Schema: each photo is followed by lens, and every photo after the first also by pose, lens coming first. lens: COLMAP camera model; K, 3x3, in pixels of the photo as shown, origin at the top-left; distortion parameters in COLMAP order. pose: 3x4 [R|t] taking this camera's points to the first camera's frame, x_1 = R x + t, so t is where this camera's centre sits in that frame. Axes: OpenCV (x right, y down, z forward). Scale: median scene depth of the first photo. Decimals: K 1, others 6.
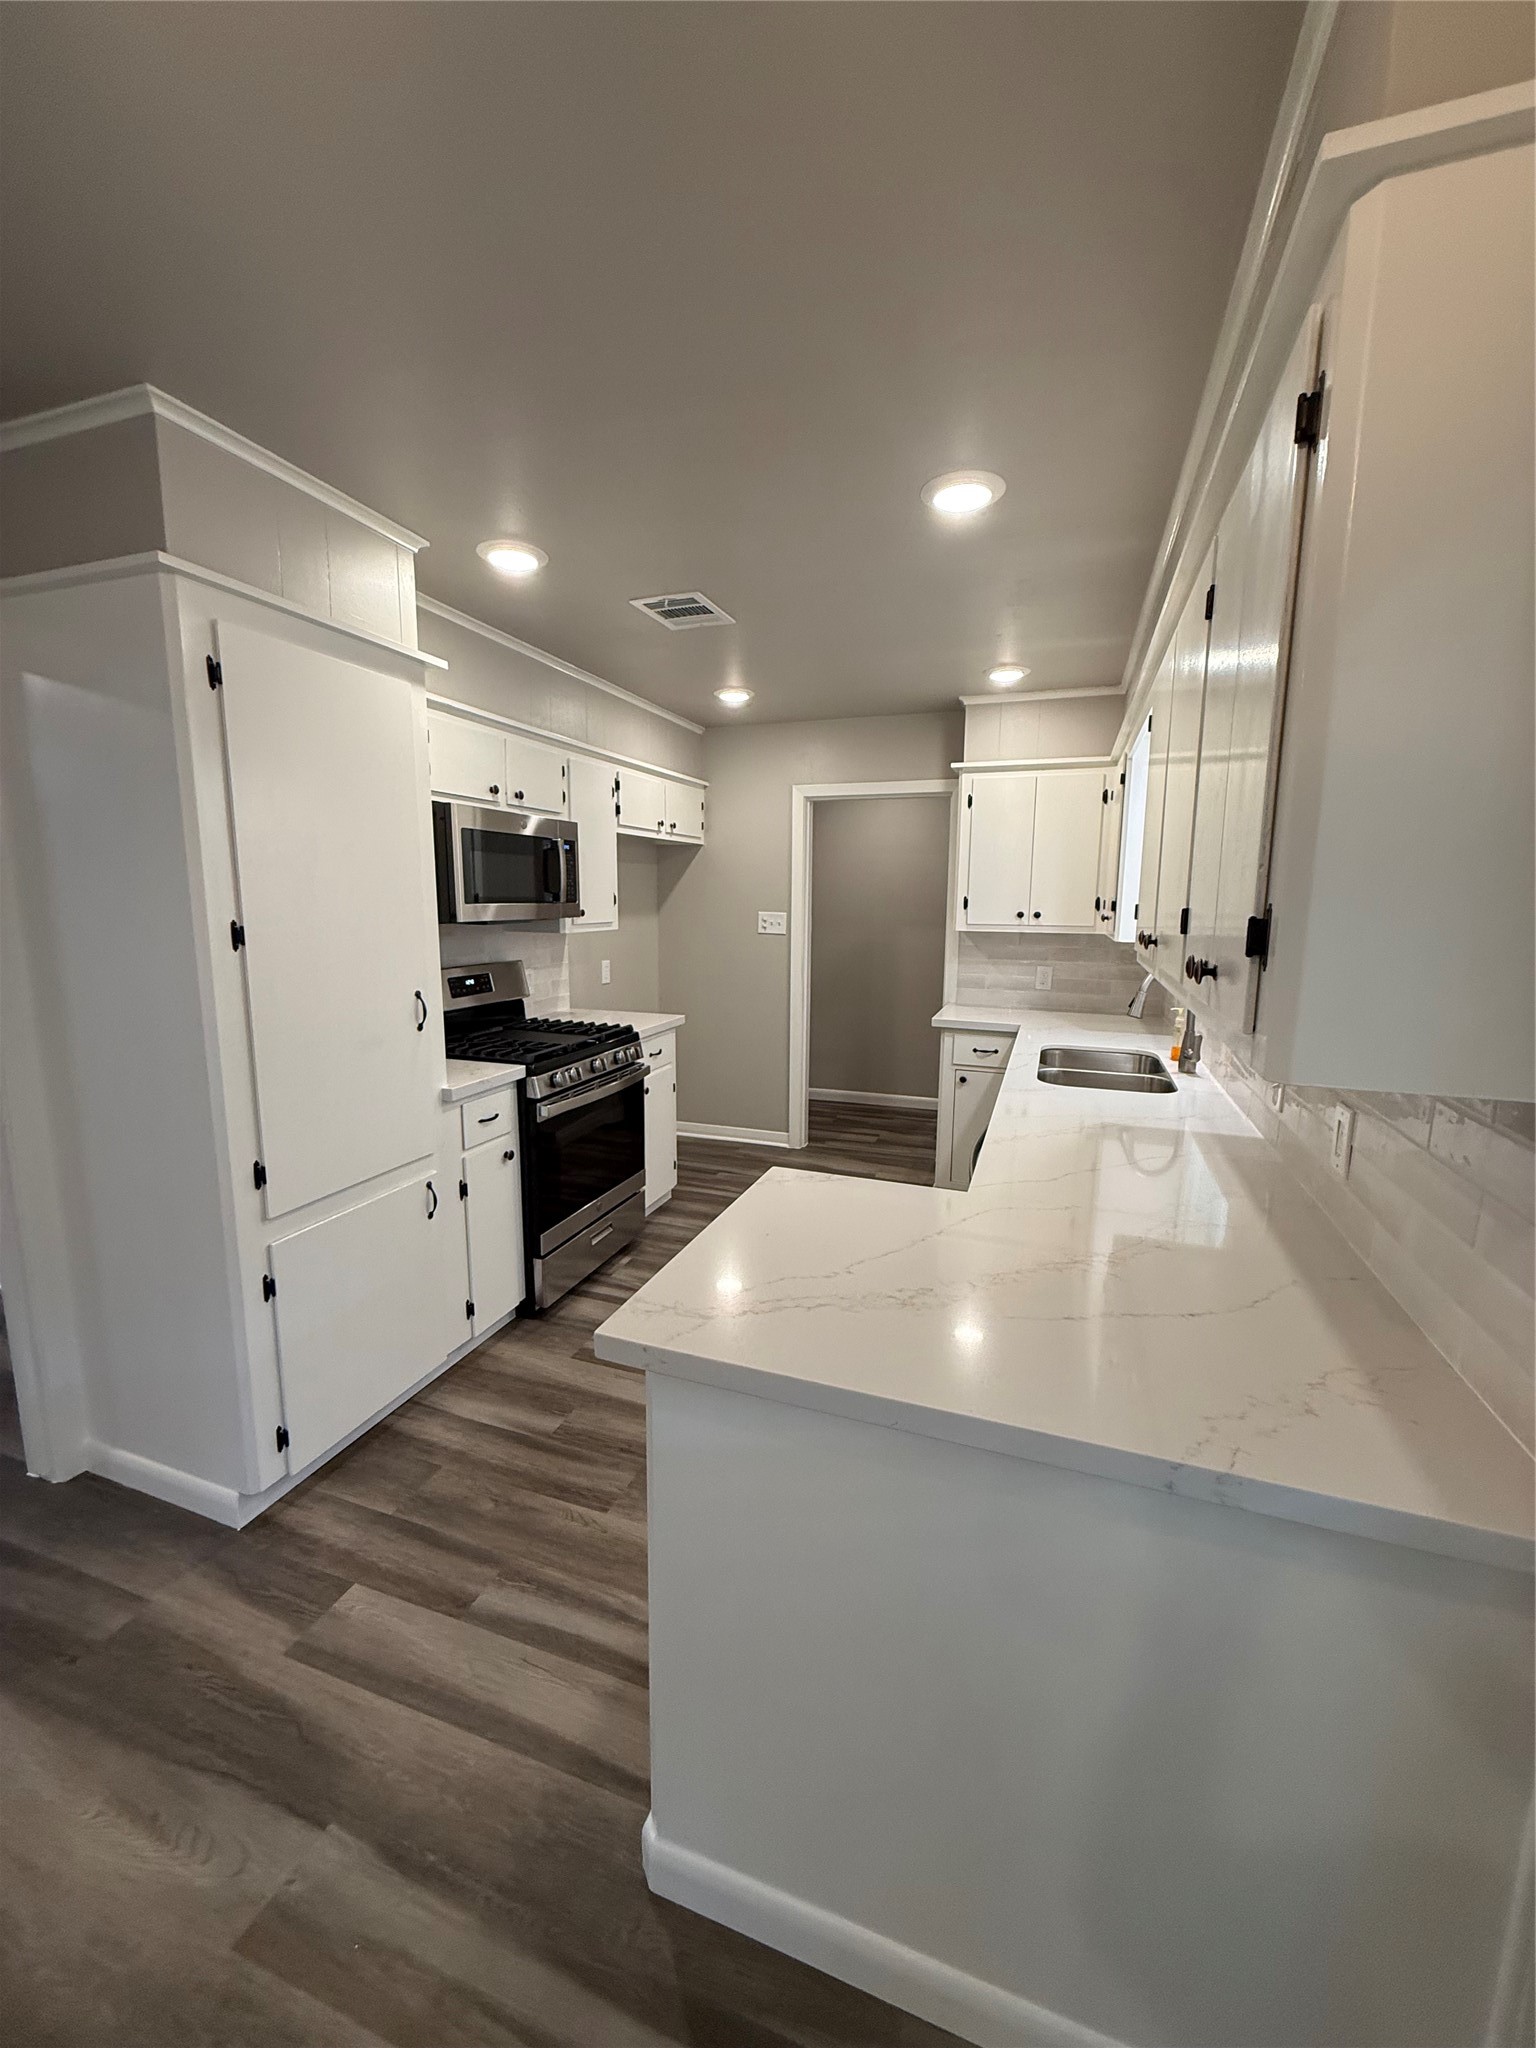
lens RADIAL K [[813.3, 0, 767.7], [0, 813.3, 1017.2], [0, 0, 1]] dist [-0.002643, -0.000286]
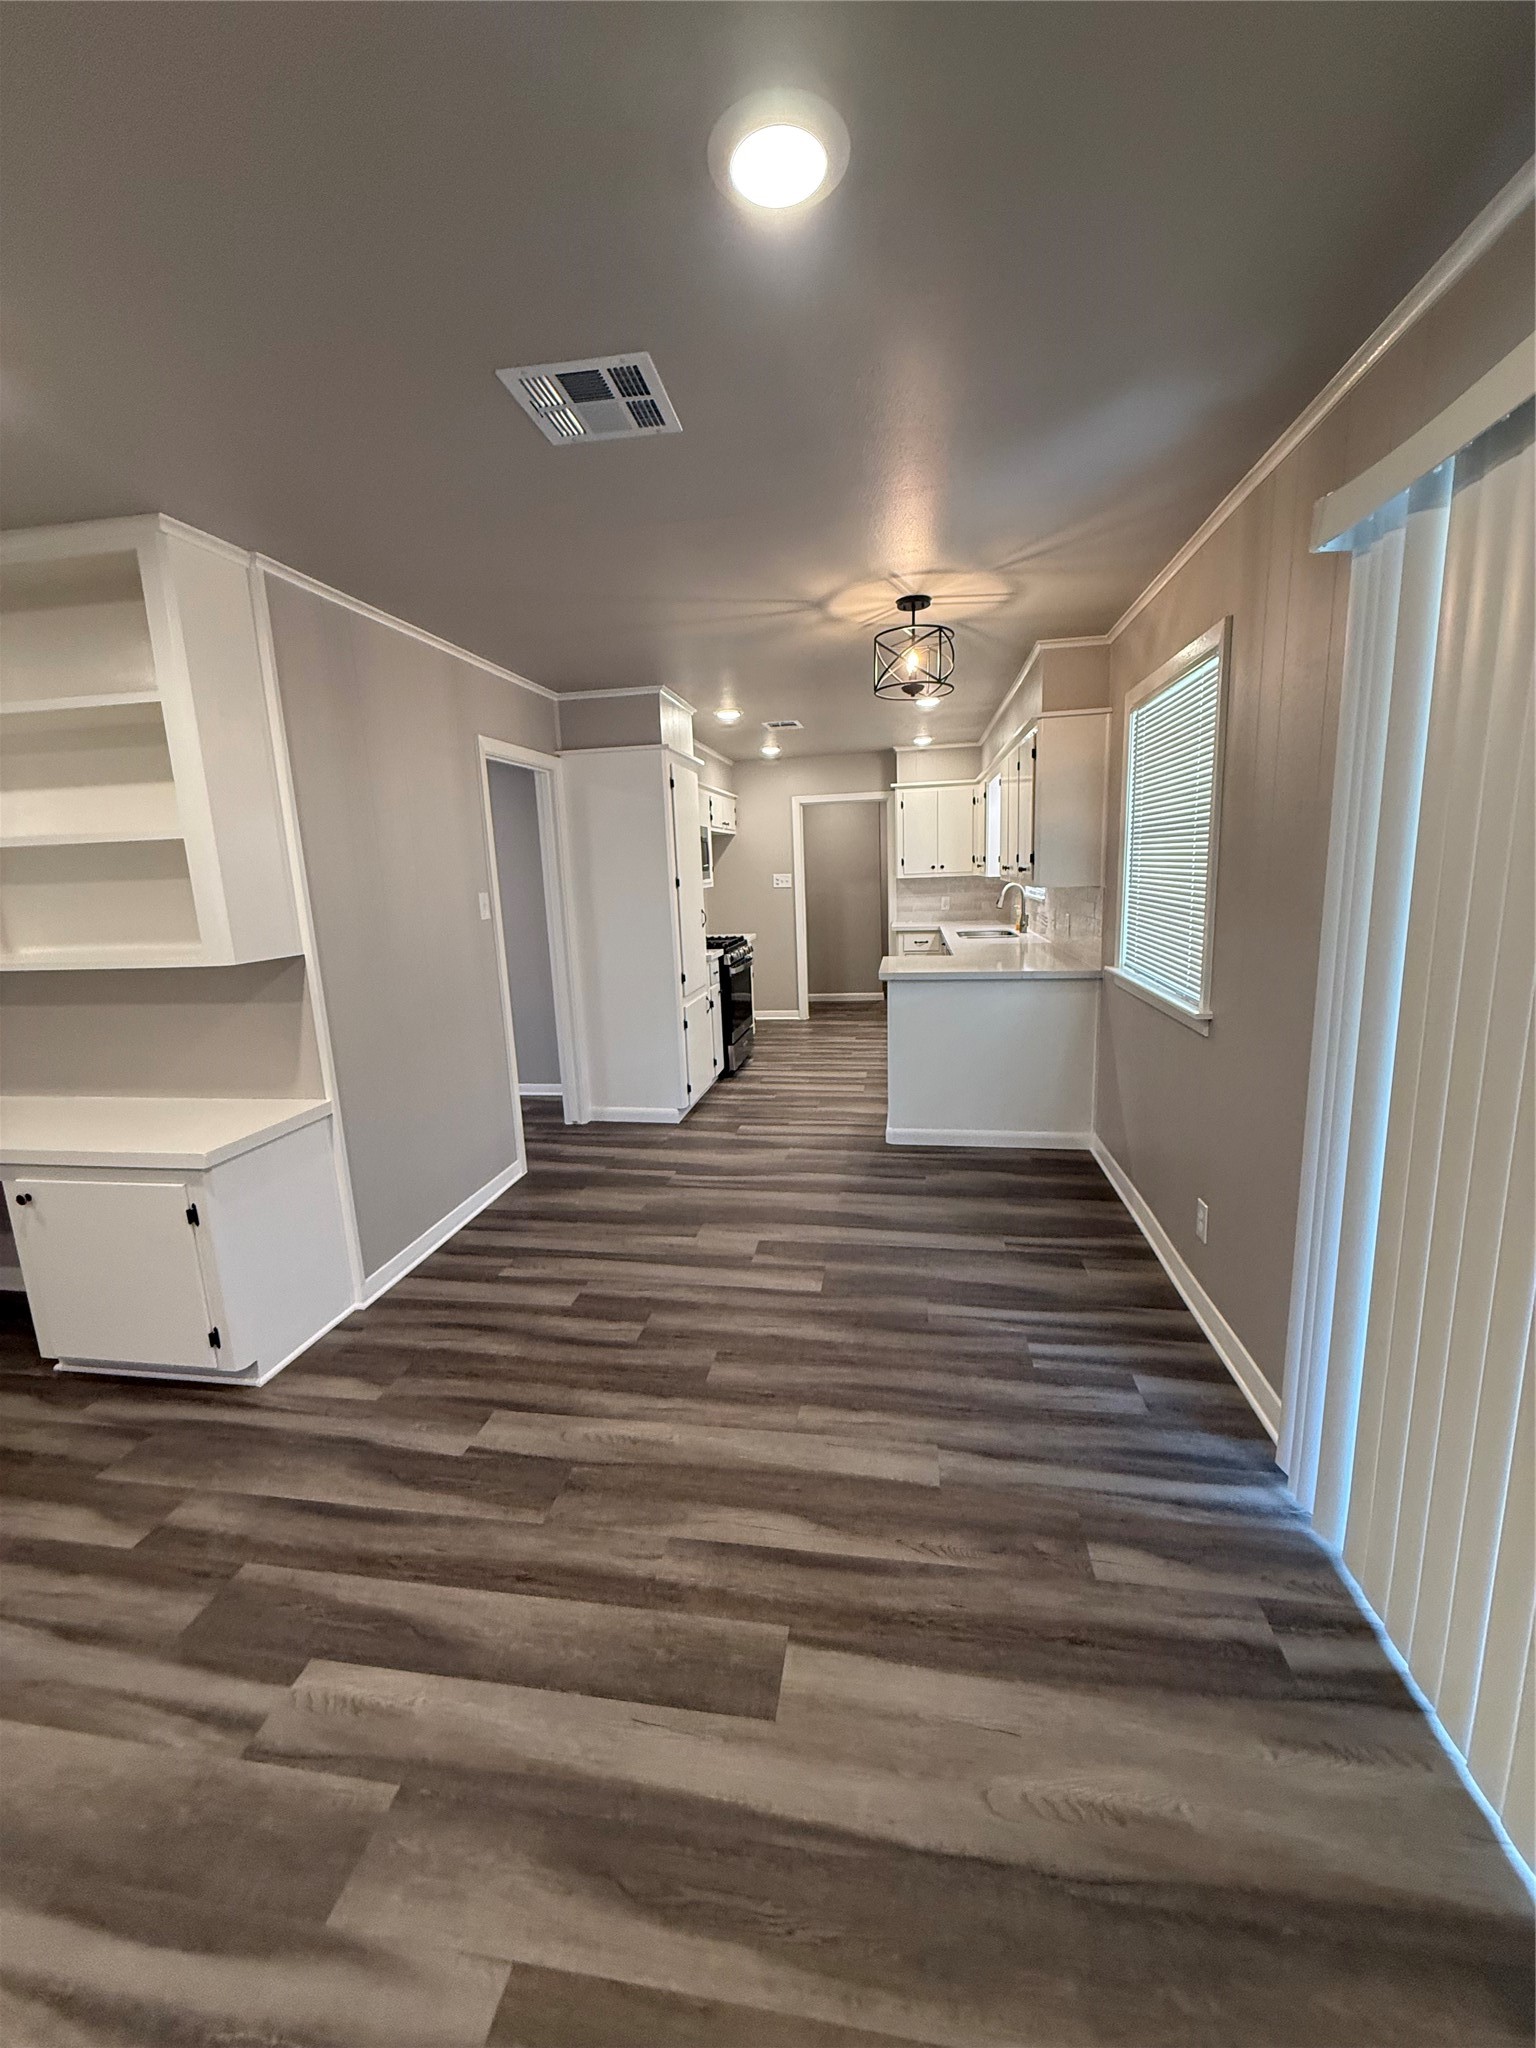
lens RADIAL K [[813.3, 0, 764.3], [0, 813.3, 1021.8], [0, 0, 1]] dist [-0.002643, -0.000286]
pose [[0.984036, -0.077305, 0.160302, -0.421482], [0.071566, 0.996581, 0.041282, 0.129578], [-0.162945, -0.029151, 0.986204, -0.824691]]
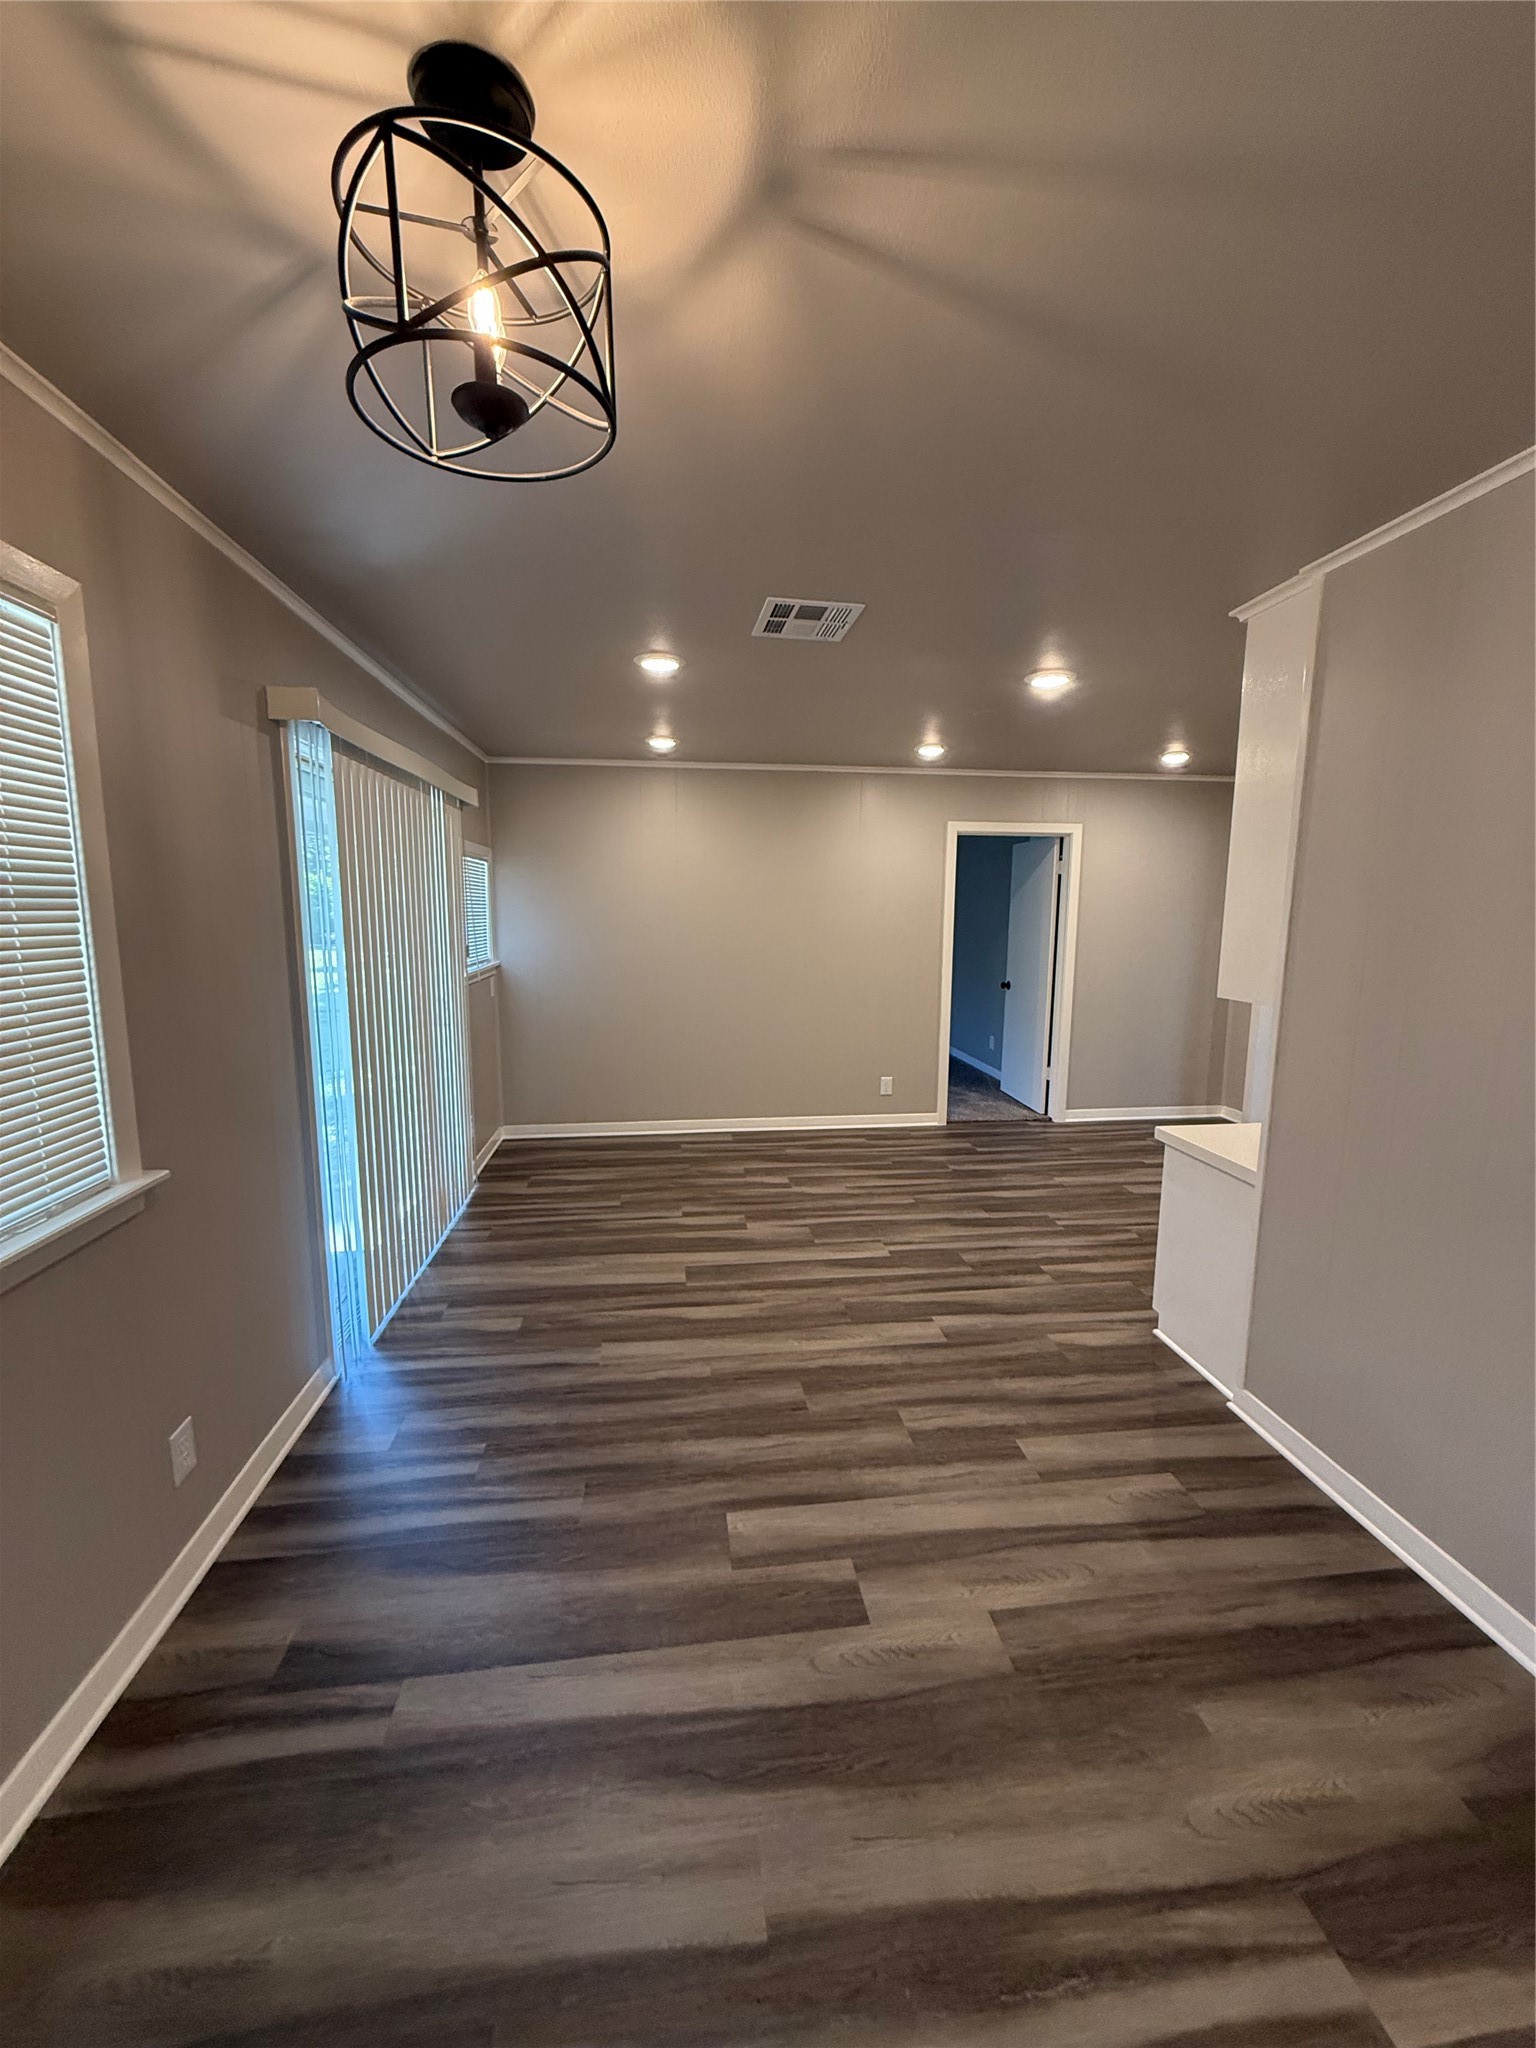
lens RADIAL K [[813.3, 0, 765.9], [0, 813.3, 1018.9], [0, 0, 1]] dist [-0.002643, -0.000286]
pose [[-0.894049, 0.051897, -0.444953, -0.032948], [-0.076472, 0.961006, 0.265742, -0.071255], [0.441394, 0.271613, -0.855218, 0.397791]]
